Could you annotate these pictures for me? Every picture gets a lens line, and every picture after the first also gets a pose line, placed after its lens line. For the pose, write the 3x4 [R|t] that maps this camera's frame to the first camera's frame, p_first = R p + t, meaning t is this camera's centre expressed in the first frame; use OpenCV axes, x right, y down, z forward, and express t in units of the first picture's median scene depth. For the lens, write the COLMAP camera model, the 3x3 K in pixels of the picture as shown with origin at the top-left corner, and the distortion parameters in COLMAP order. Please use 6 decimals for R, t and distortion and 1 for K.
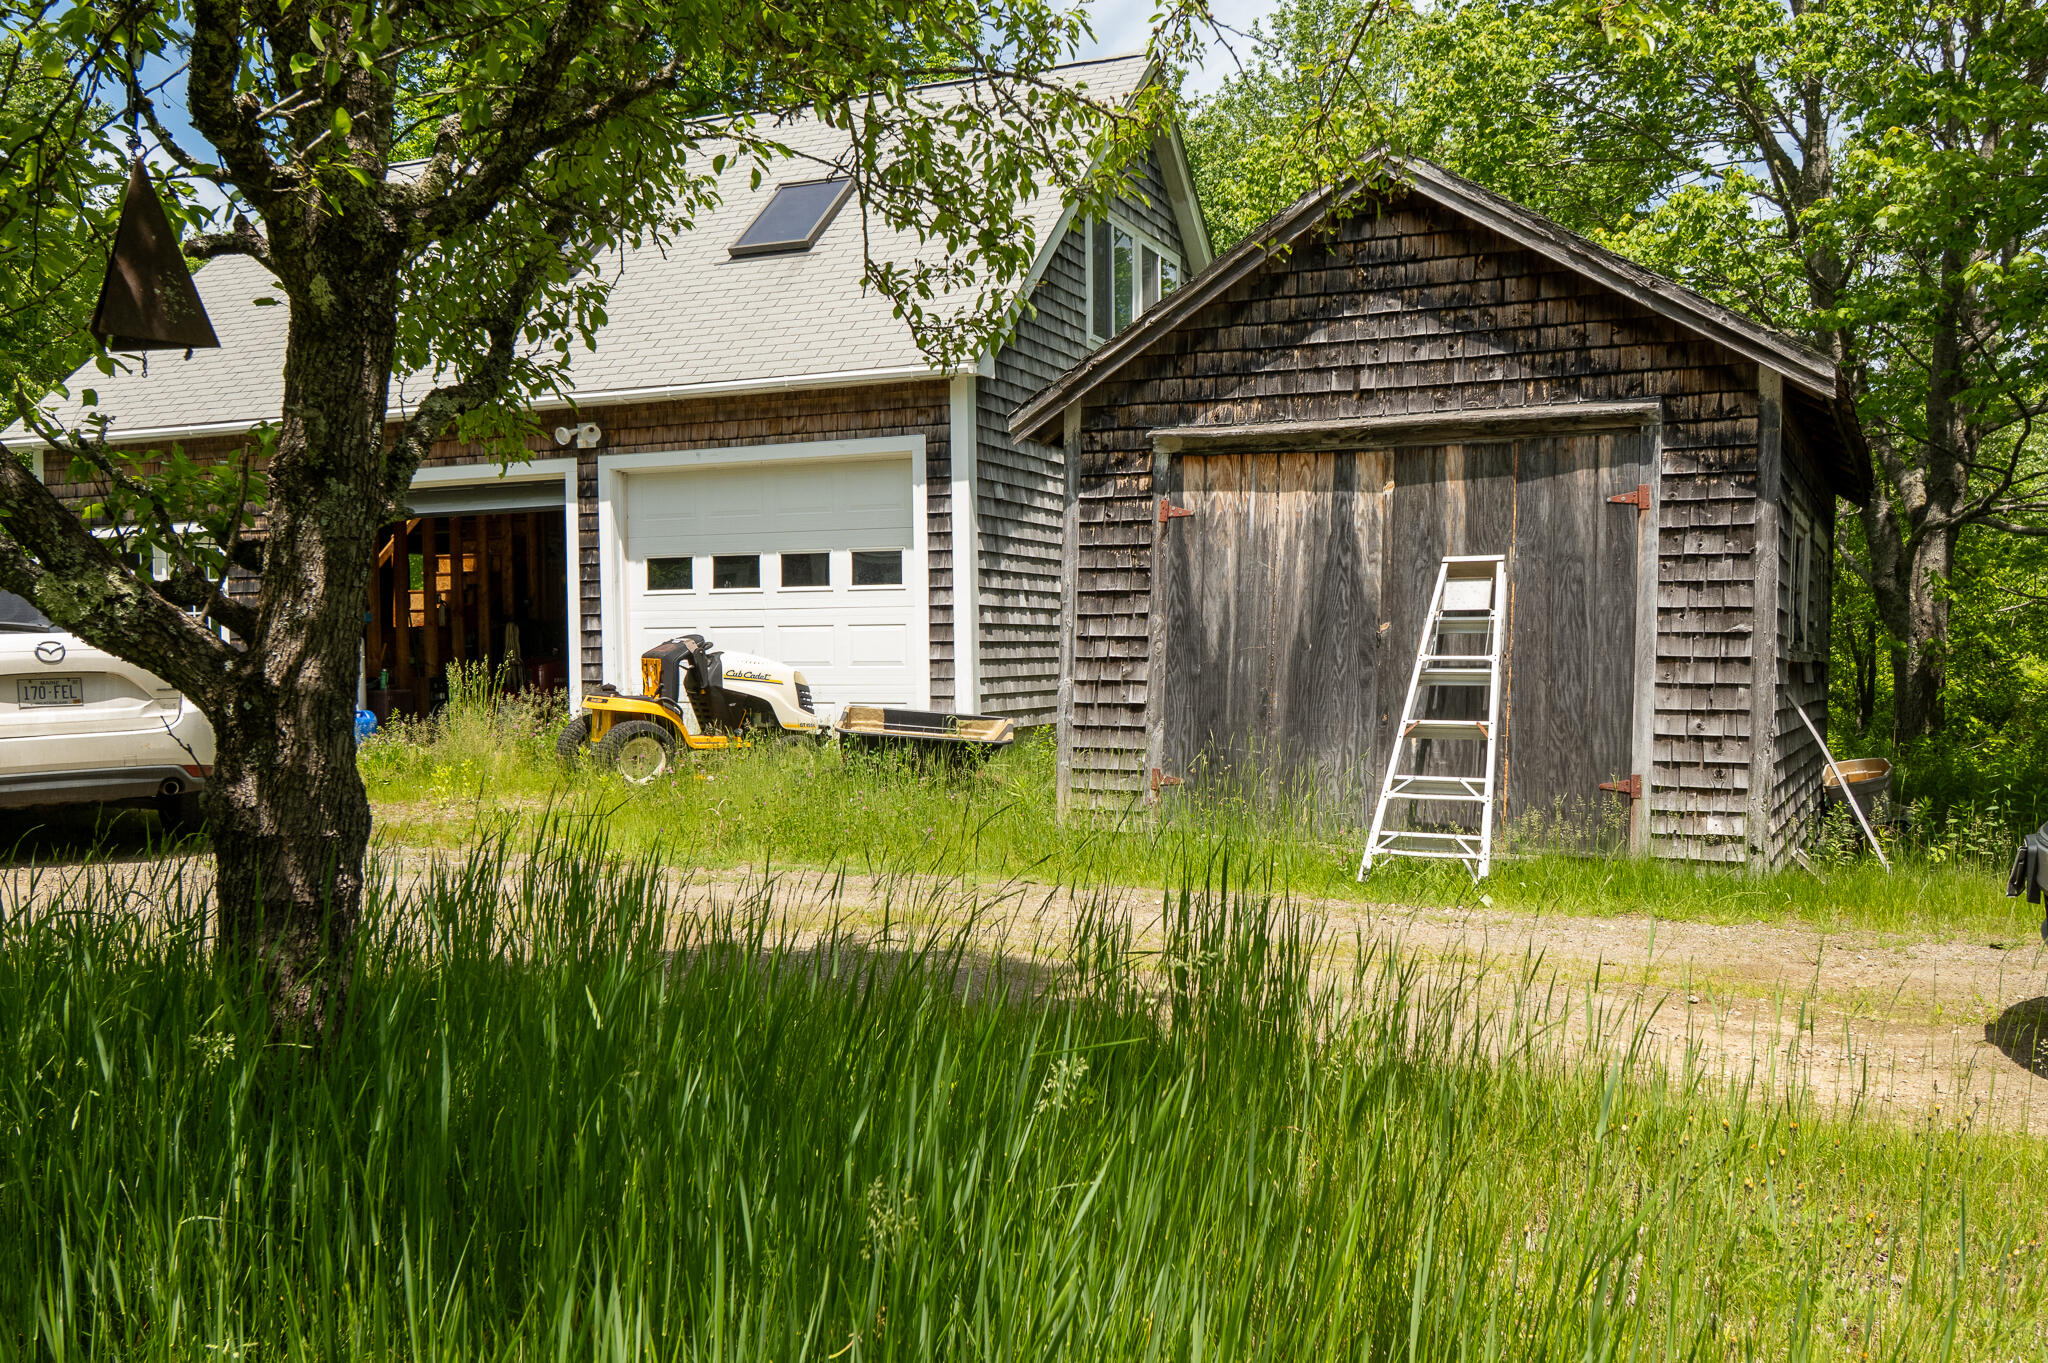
lens RADIAL K [[1824.4, 0, 1024.0], [0, 1824.4, 681.5], [0, 0, 1]] dist [0.000698, -0.000274]
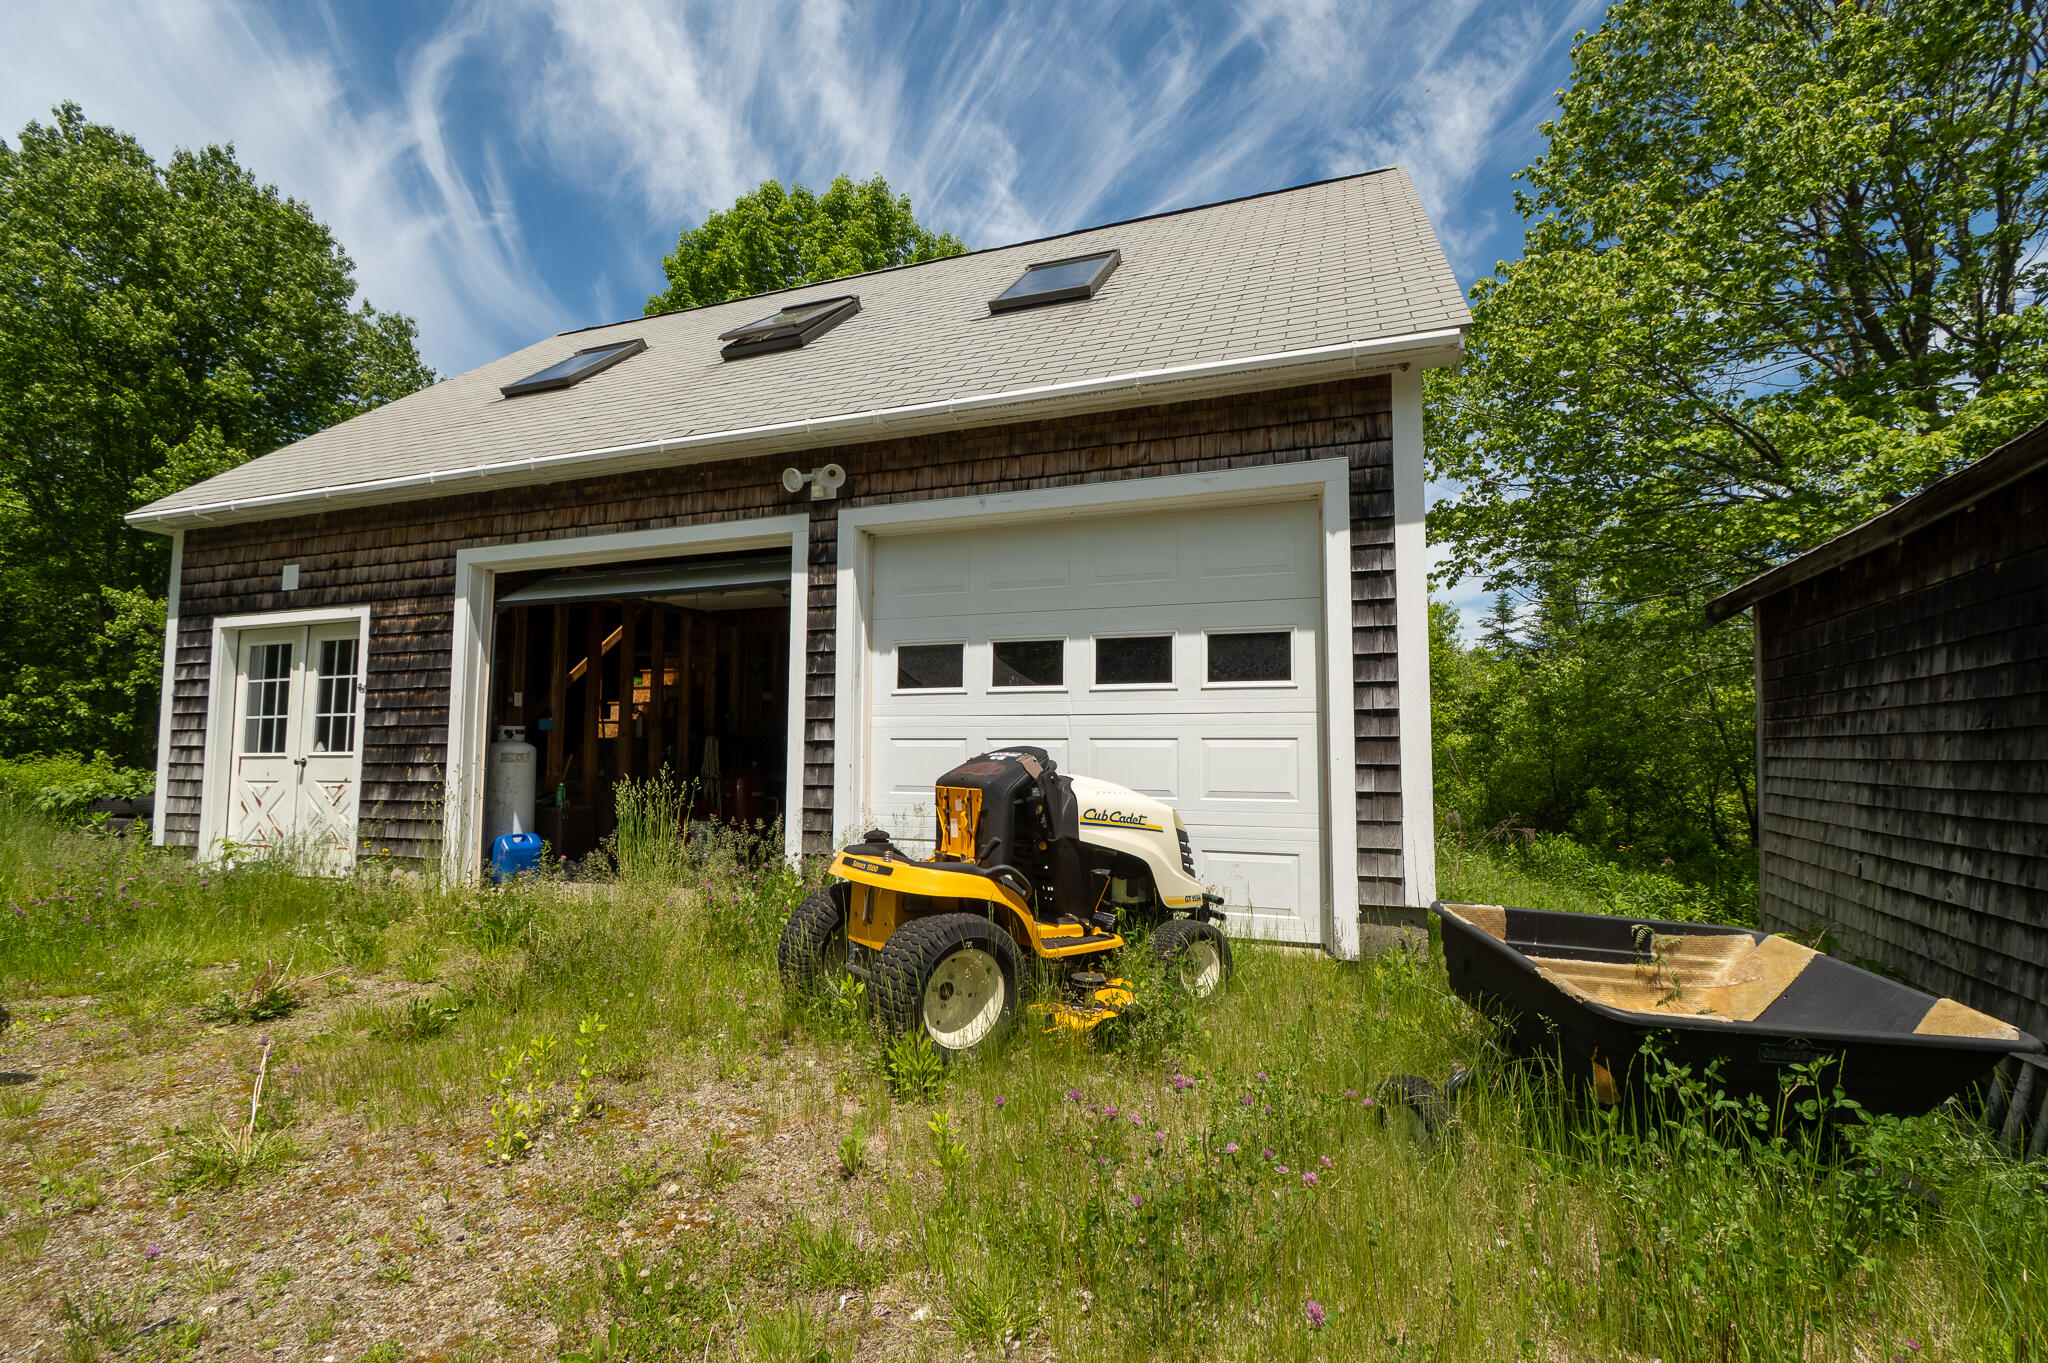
lens RADIAL K [[921.1, 0, 1031.4], [0, 921.1, 691.2], [0, 0, 1]] dist [0.000904, -0.000016]
pose [[0.998115, 0.021811, 0.057370, -0.174665], [-0.016110, 0.995055, -0.098013, -0.012814], [-0.059224, 0.096904, 0.993530, 0.626003]]
